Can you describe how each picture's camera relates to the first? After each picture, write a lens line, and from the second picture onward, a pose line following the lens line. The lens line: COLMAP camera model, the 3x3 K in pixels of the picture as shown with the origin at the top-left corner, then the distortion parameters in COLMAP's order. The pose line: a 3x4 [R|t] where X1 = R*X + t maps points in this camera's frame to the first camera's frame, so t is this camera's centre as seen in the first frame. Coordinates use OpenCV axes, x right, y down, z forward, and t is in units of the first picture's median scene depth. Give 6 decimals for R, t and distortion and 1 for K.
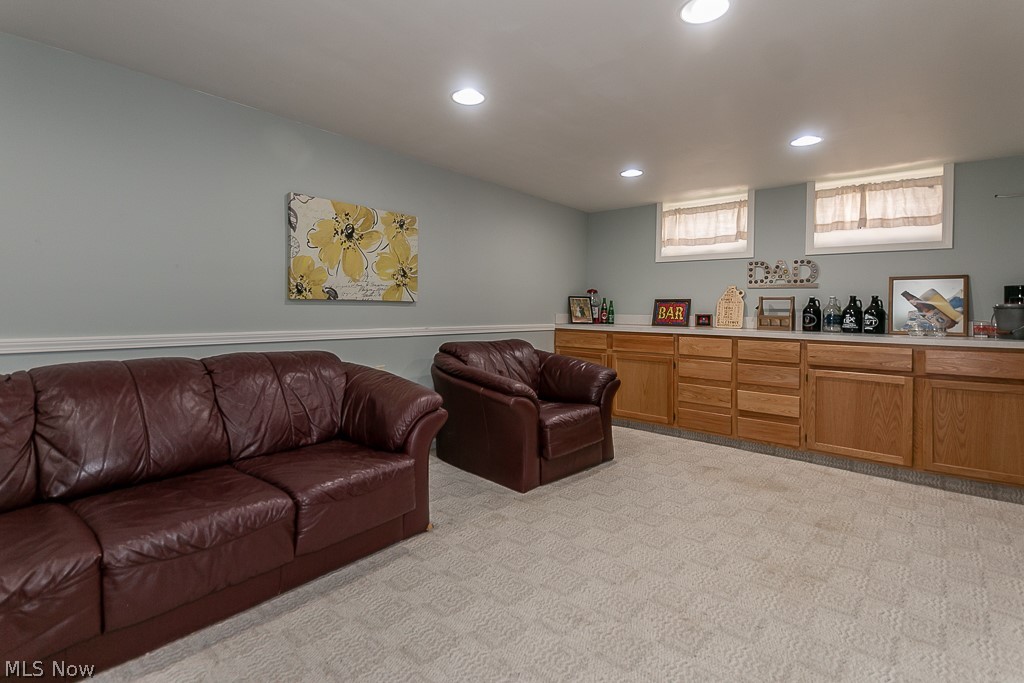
lens RADIAL K [[465.8, 0, 514.7], [0, 465.8, 315.0], [0, 0, 1]] dist [-0.000751, -0.003828]
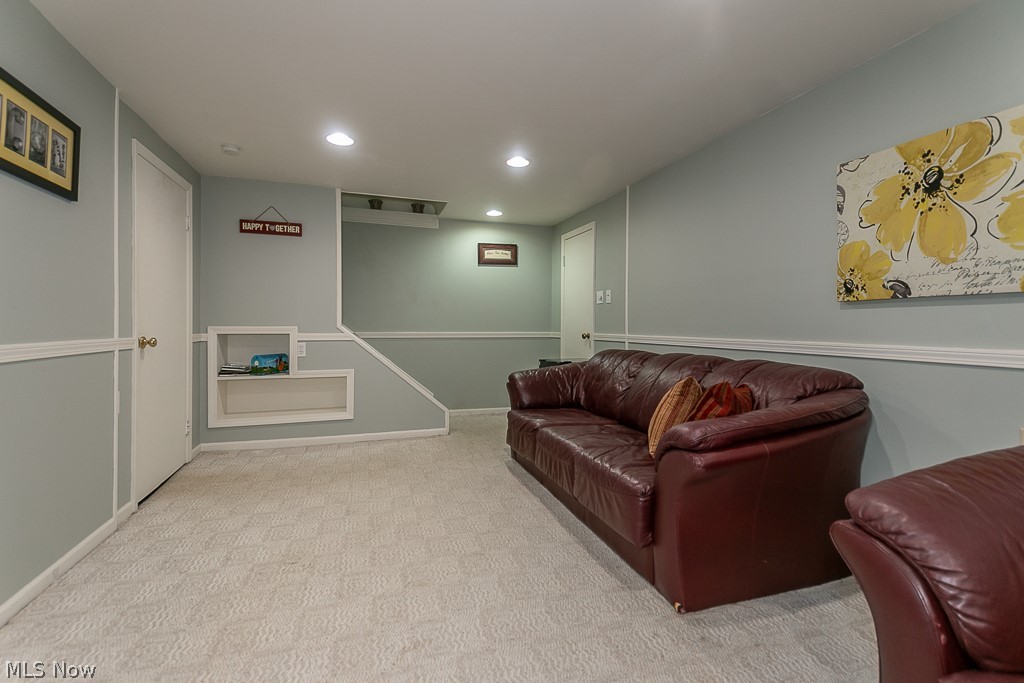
lens RADIAL K [[465.8, 0, 512.4], [0, 465.8, 333.0], [0, 0, 1]] dist [-0.000751, -0.003828]
pose [[-0.535021, 0.003650, -0.844831, 0.435437], [-0.017336, 0.999733, 0.015297, 0.014645], [0.844661, 0.022830, -0.534814, 0.885206]]
